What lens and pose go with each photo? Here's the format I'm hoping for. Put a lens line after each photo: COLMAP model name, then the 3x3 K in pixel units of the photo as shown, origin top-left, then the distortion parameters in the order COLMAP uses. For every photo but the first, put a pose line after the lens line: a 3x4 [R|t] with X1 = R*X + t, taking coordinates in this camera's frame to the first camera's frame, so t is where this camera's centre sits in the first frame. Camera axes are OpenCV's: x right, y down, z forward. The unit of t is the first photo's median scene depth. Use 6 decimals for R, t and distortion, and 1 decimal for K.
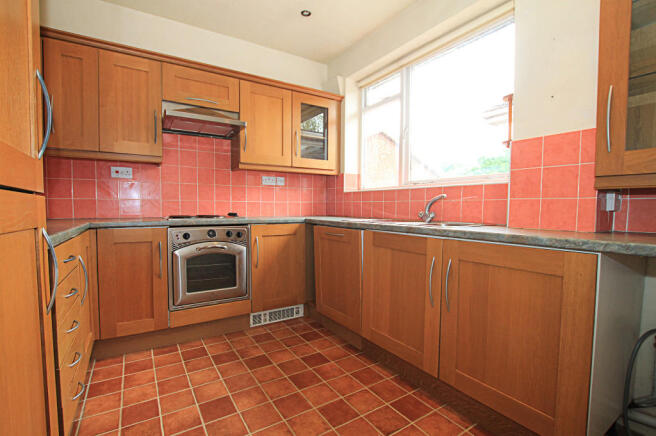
lens RADIAL K [[305.4, 0, 323.9], [0, 305.4, 222.2], [0, 0, 1]] dist [-0.024827, 0.000389]
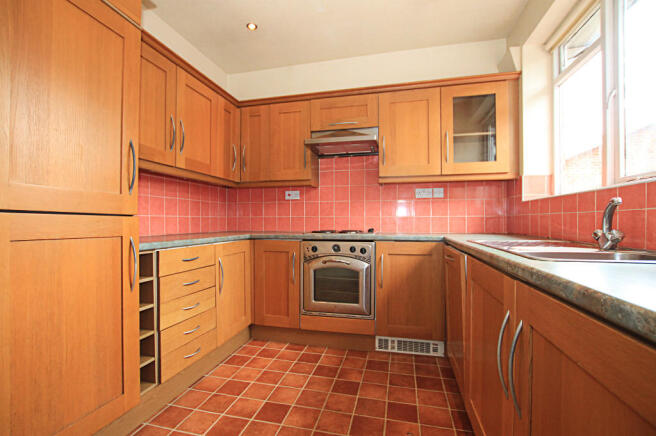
lens RADIAL K [[305.4, 0, 323.9], [0, 305.4, 222.2], [0, 0, 1]] dist [-0.024827, 0.000389]
pose [[0.690035, -0.002831, -0.723771, 0.332981], [-0.031730, 0.998913, -0.034159, -0.013414], [0.723081, 0.046536, 0.689194, 0.221681]]
